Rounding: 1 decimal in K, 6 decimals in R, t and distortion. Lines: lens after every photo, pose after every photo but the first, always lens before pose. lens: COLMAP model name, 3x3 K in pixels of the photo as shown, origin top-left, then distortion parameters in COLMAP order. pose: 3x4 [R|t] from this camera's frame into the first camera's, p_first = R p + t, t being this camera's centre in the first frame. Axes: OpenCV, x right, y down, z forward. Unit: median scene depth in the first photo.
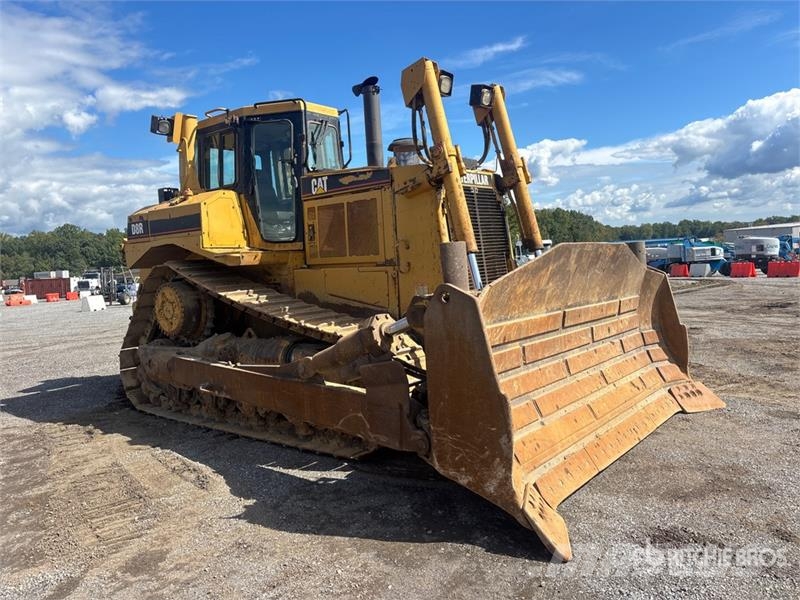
lens RADIAL K [[613.3, 0, 398.3], [0, 613.3, 302.8], [0, 0, 1]] dist [0.040776, -0.056543]
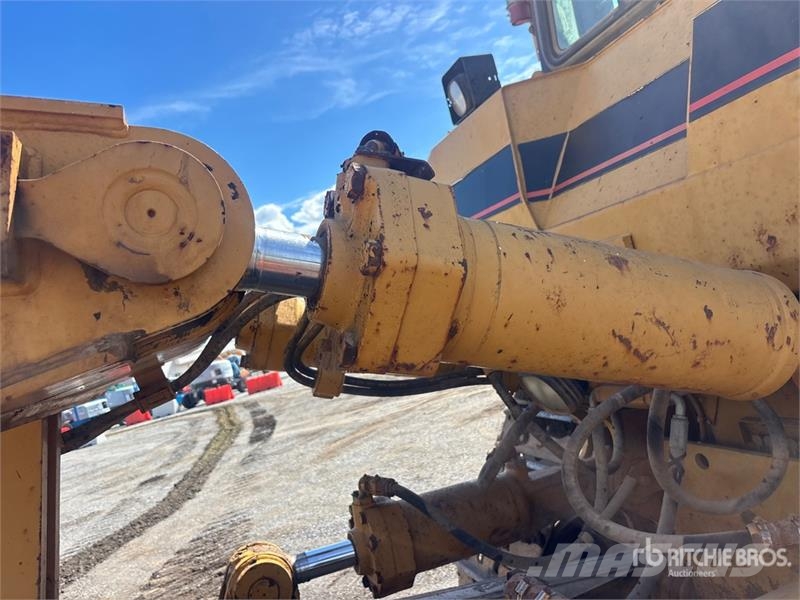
lens RADIAL K [[613.3, 0, 405.9], [0, 613.3, 293.8], [0, 0, 1]] dist [0.040776, -0.056543]
pose [[0.497381, -0.051738, 0.865988, -0.623516], [0.286394, 0.952050, -0.107611, -0.080104], [-0.818896, 0.301537, 0.488349, 1.215736]]
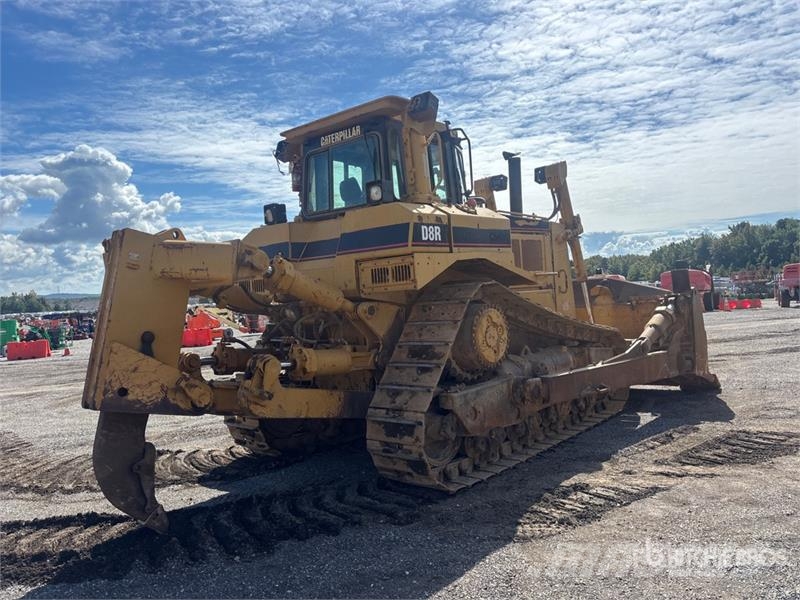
lens RADIAL K [[613.3, 0, 411.1], [0, 613.3, 297.9], [0, 0, 1]] dist [0.040776, -0.056543]
pose [[0.025435, 0.040252, 0.998866, -1.236774], [0.135701, 0.989801, -0.043342, -0.019069], [-0.990423, 0.136650, 0.019713, 1.112176]]
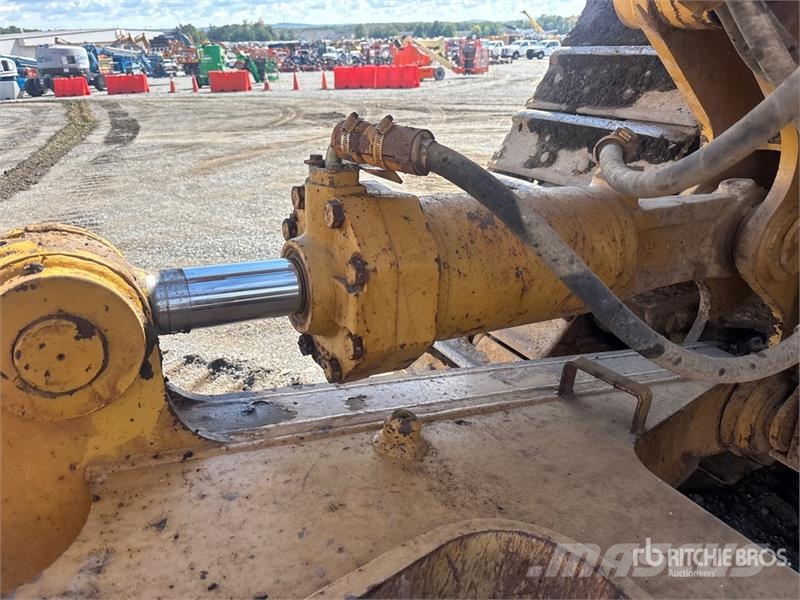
lens RADIAL K [[613.3, 0, 404.0], [0, 613.3, 300.7], [0, 0, 1]] dist [0.040776, -0.056543]
pose [[0.361623, -0.324959, 0.873860, -0.503675], [0.082794, 0.944781, 0.317070, -0.041024], [-0.928641, -0.042309, 0.368560, 1.338015]]
